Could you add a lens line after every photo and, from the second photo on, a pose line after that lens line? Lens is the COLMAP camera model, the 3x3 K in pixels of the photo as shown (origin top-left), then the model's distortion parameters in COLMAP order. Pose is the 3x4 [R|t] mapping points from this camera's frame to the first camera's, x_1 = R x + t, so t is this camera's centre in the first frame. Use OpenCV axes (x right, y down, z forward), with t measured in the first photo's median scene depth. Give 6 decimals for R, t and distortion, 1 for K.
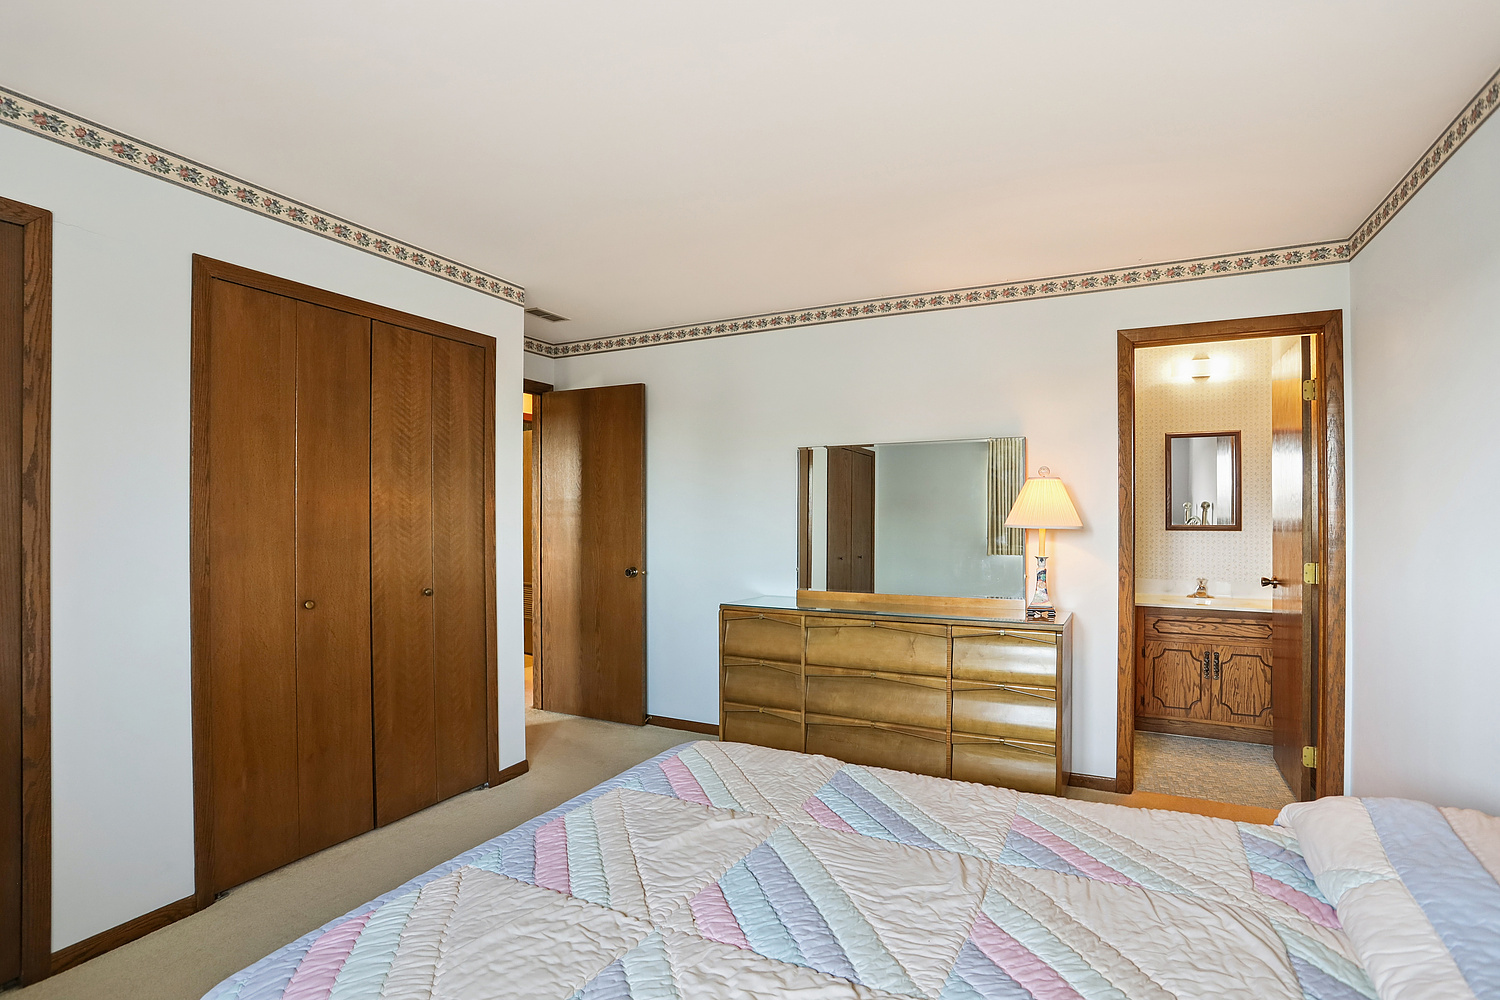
lens RADIAL K [[740.8, 0, 752.2], [0, 740.8, 508.4], [0, 0, 1]] dist [-0.037376, 0.008639]
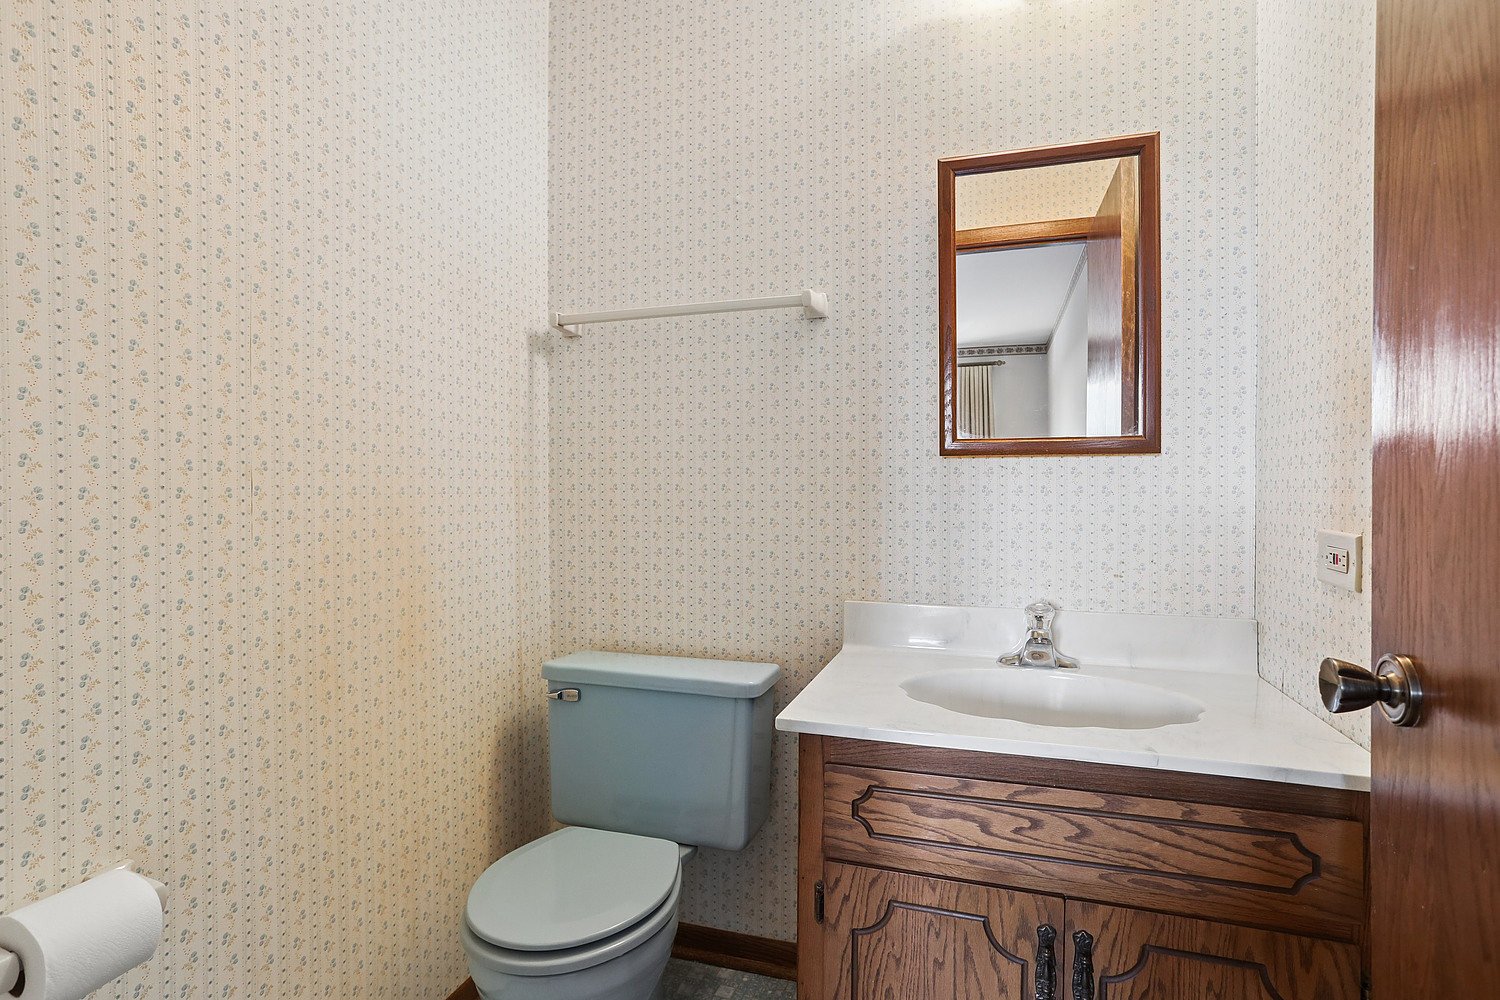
lens RADIAL K [[740.8, 0, 745.3], [0, 740.8, 495.9], [0, 0, 1]] dist [-0.037376, 0.008639]
pose [[0.991423, -0.005775, 0.130565, 0.477044], [0.003652, 0.999857, 0.016494, 0.045967], [-0.130641, -0.015875, 0.991303, 0.750361]]
